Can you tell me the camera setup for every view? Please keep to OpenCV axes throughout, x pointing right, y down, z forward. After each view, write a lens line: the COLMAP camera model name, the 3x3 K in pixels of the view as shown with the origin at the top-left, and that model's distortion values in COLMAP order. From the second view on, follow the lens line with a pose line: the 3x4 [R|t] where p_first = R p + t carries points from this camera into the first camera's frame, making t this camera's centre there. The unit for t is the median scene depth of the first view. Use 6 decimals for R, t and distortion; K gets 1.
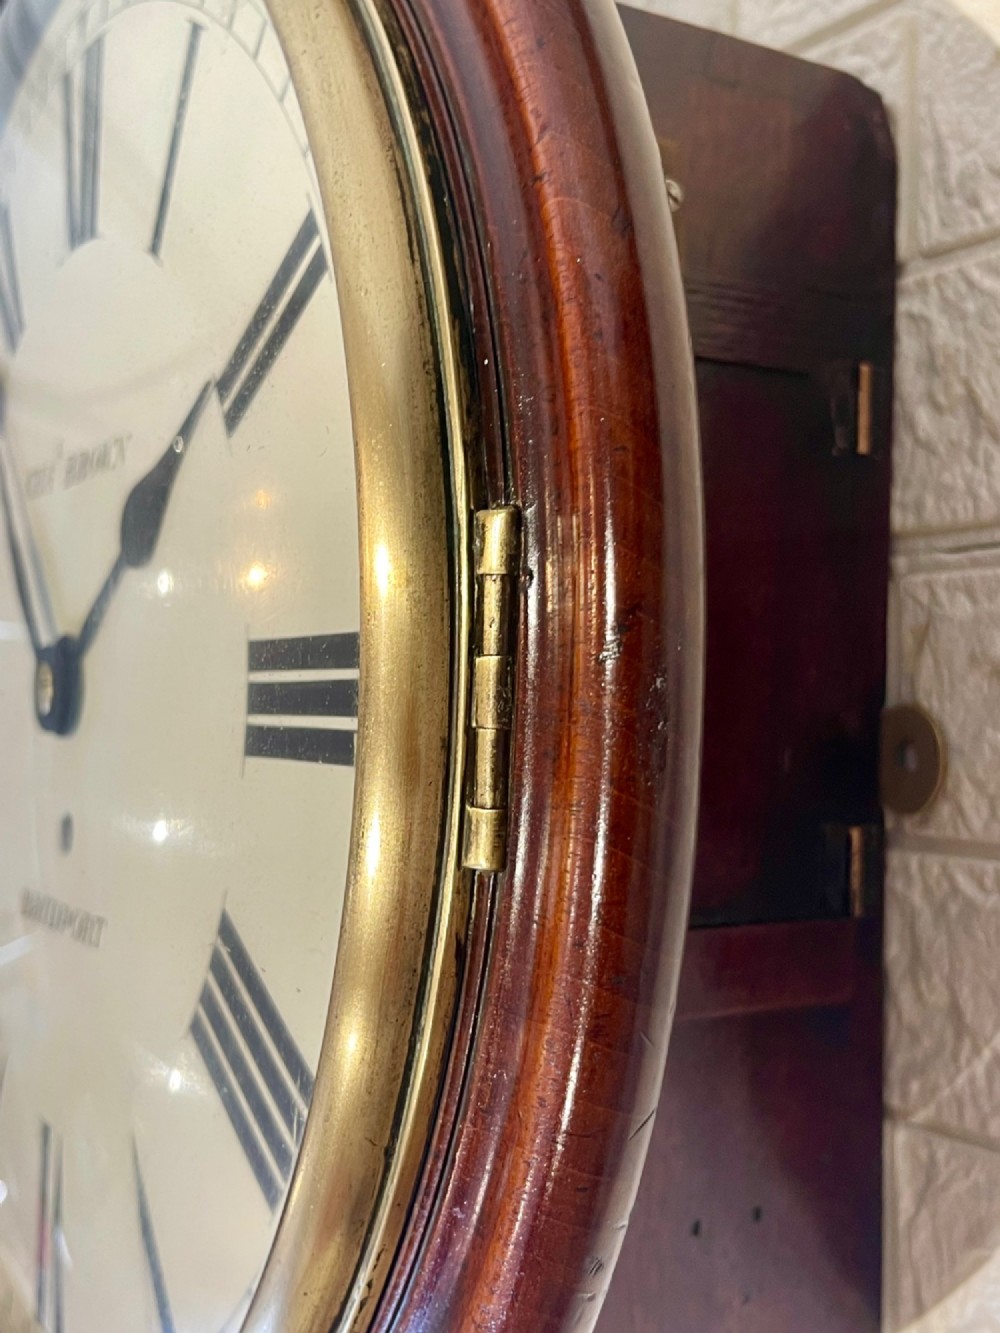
lens RADIAL K [[1553.9, 0, 505.6], [0, 1553.9, 672.1], [0, 0, 1]] dist [0.019887, 0.000000]
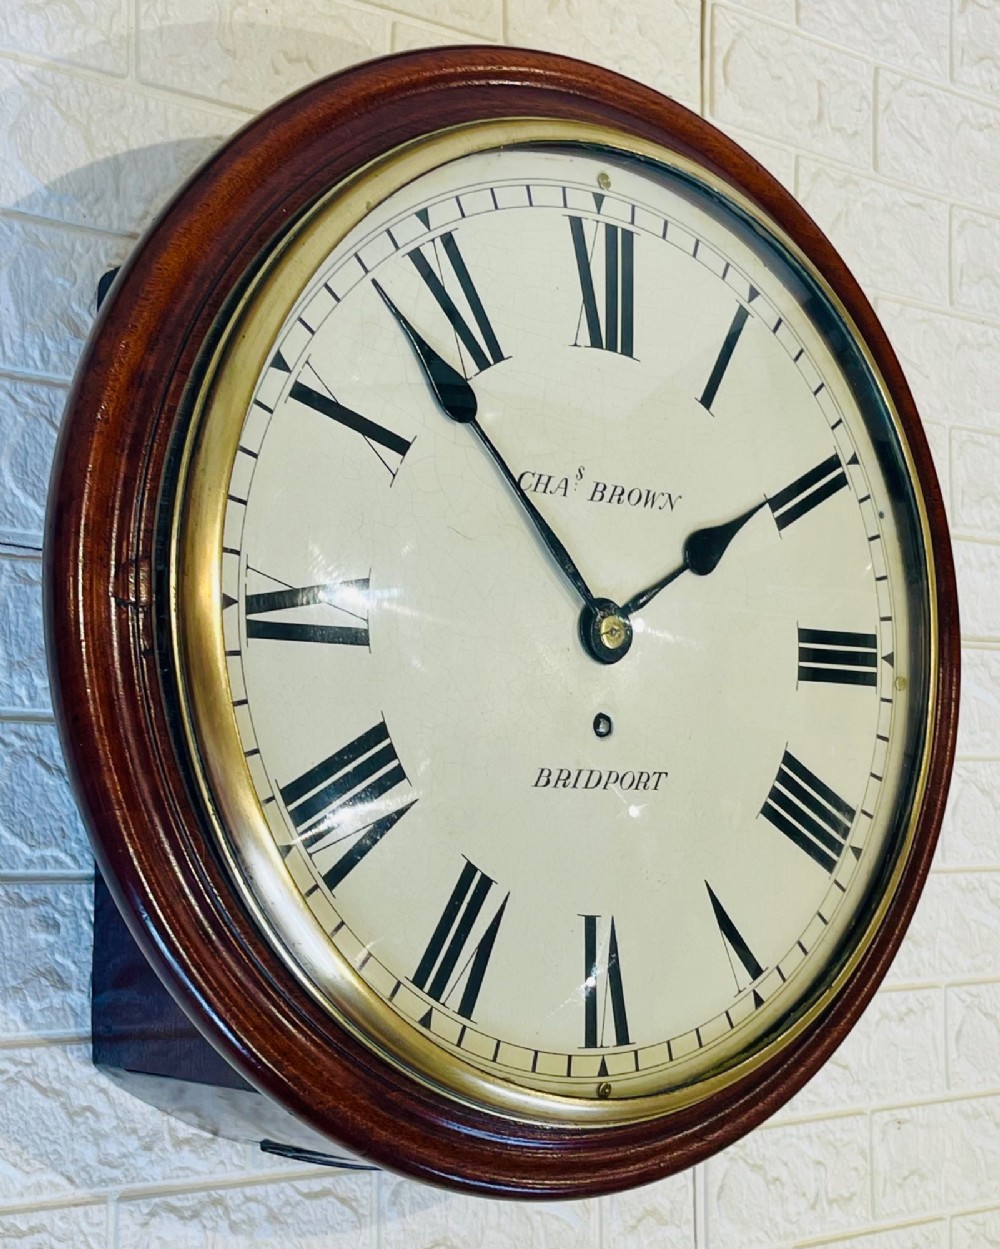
lens RADIAL K [[2151.7, 0, 587.2], [0, 2151.7, 763.1], [0, 0, 1]] dist [0.119419, 0.000000]
pose [[-0.136838, 0.024688, 0.990286, -2.728958], [-0.019886, 0.999419, -0.027663, 0.226743], [-0.990394, -0.023478, -0.136267, 1.484066]]
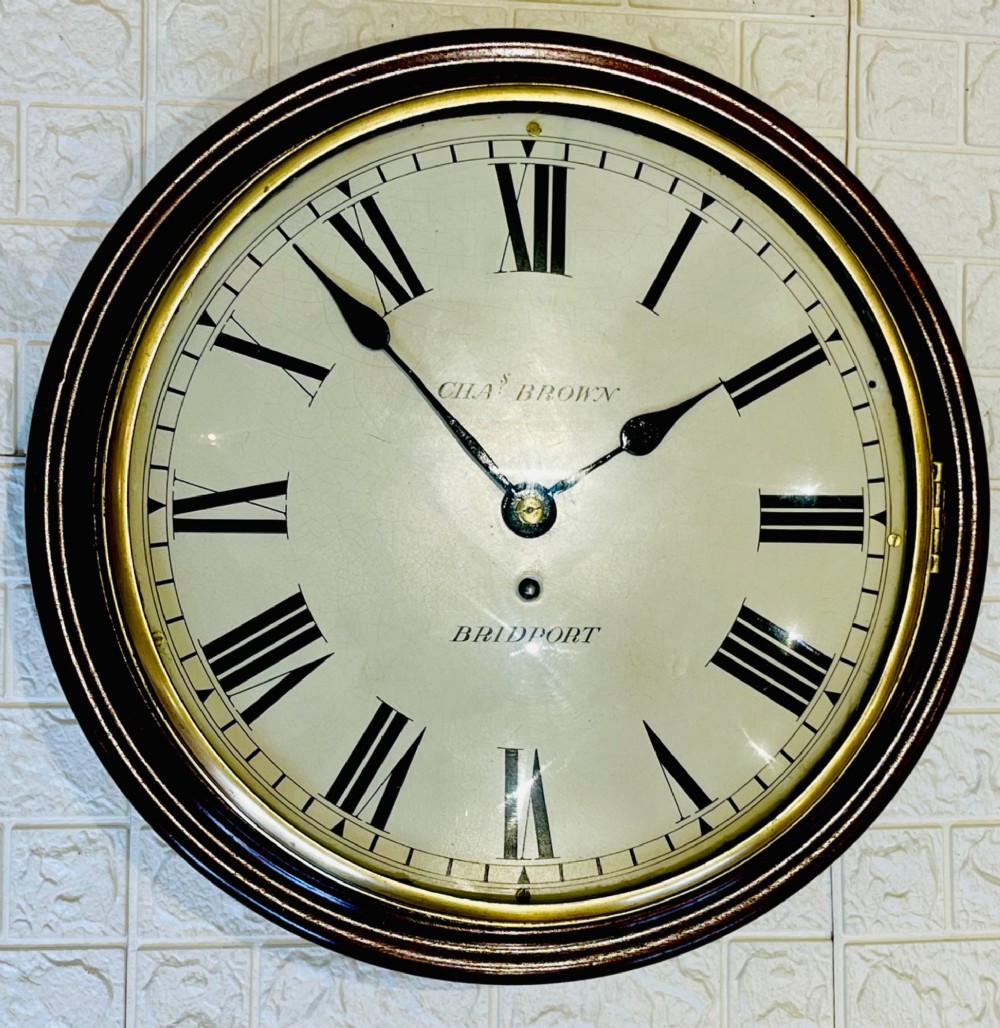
lens RADIAL K [[1766.3, 0, 533.1], [0, 1766.3, 603.4], [0, 0, 1]] dist [0.119663, 0.000000]
pose [[0.424402, 0.008129, 0.905438, -2.470303], [-0.015998, 0.999871, -0.001479, 0.139229], [-0.905333, -0.013858, 0.424477, 0.120759]]
